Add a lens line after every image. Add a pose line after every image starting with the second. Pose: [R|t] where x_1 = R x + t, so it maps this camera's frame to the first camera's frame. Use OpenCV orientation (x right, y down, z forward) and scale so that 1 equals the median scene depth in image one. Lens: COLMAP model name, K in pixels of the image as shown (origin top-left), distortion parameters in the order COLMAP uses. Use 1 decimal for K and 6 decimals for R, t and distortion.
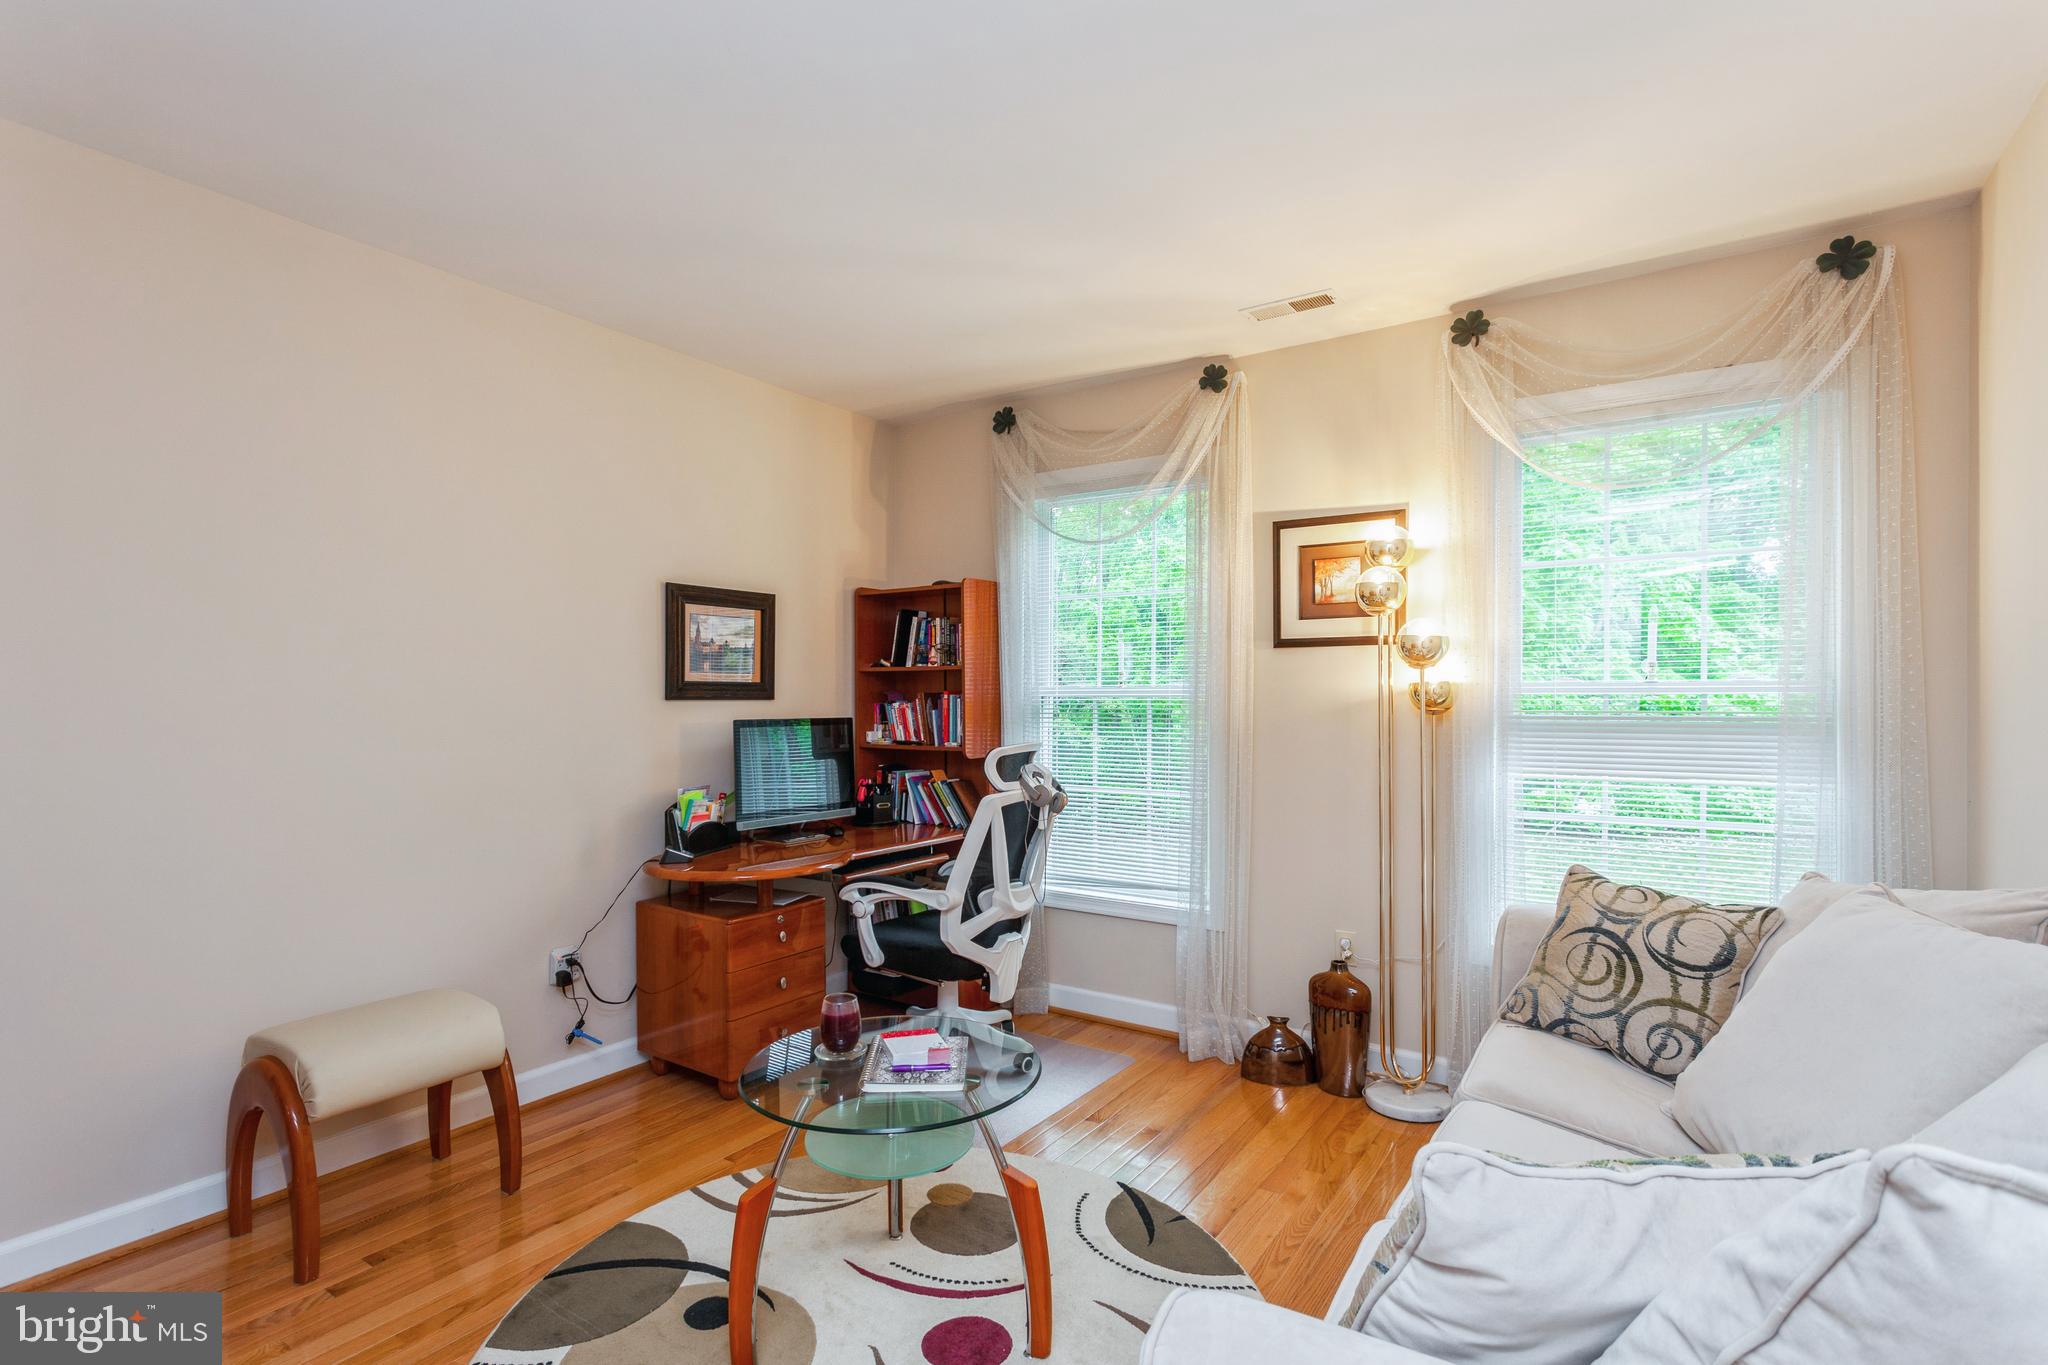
lens RADIAL K [[977.9, 0, 1024.9], [0, 977.9, 698.7], [0, 0, 1]] dist [0.002458, 0.001299]
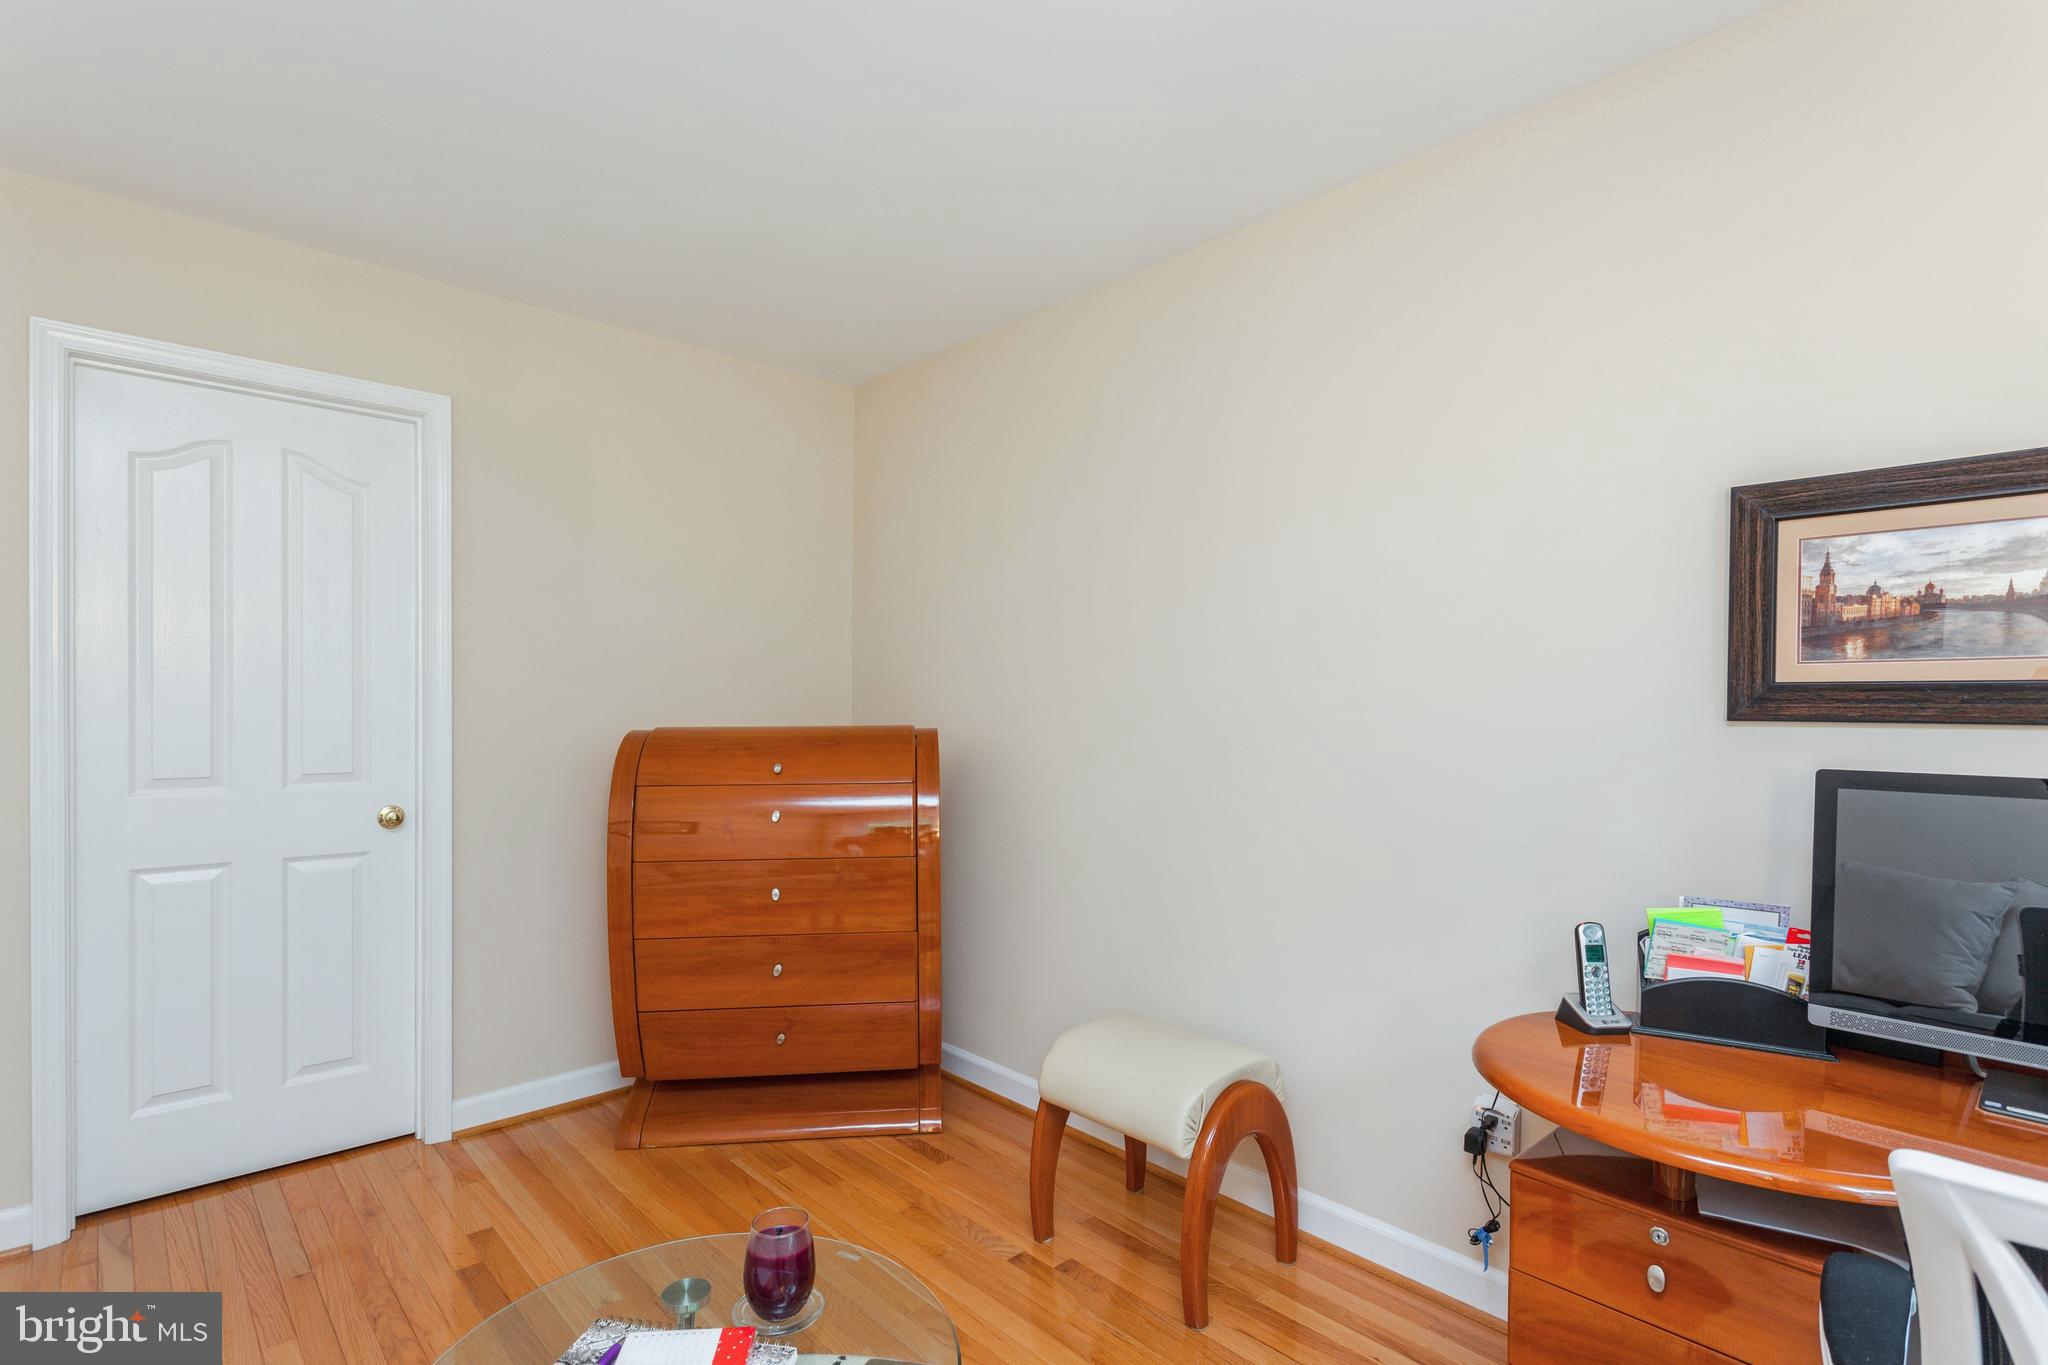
lens RADIAL K [[977.9, 0, 1024.9], [0, 977.9, 698.7], [0, 0, 1]] dist [0.002458, 0.001299]
pose [[-0.226610, -0.004711, -0.973974, 0.208749], [-0.009067, 0.999955, -0.002727, -0.005122], [0.973943, 0.008213, -0.226642, 0.748019]]
